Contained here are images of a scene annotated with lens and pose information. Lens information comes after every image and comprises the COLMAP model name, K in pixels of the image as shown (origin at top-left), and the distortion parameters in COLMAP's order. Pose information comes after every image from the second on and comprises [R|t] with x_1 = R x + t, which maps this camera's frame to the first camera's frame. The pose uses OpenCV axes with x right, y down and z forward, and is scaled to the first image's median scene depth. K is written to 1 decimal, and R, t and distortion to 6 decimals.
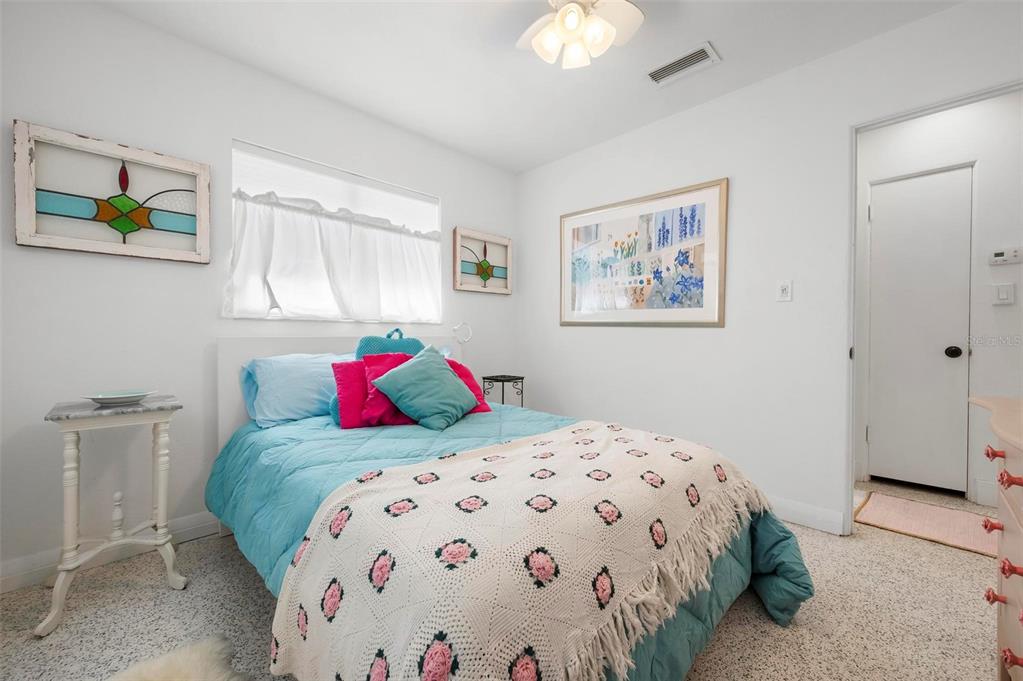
lens RADIAL K [[405.3, 0, 513.3], [0, 405.3, 338.8], [0, 0, 1]] dist [0.001113, 0.000925]
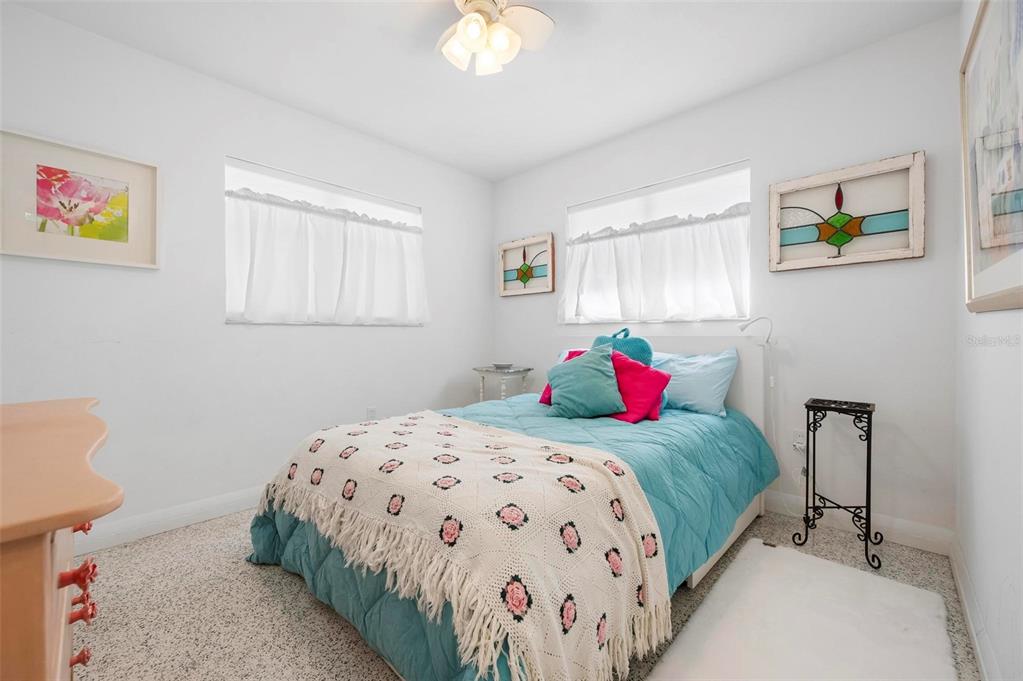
lens RADIAL K [[391.6, 0, 511.5], [0, 391.6, 340.5], [0, 0, 1]] dist [-0.001261, 0.000033]
pose [[0.028791, 0.008266, -0.999551, 0.665311], [-0.012877, 0.999886, 0.007898, 0.002747], [0.999502, 0.012644, 0.028894, 0.628853]]
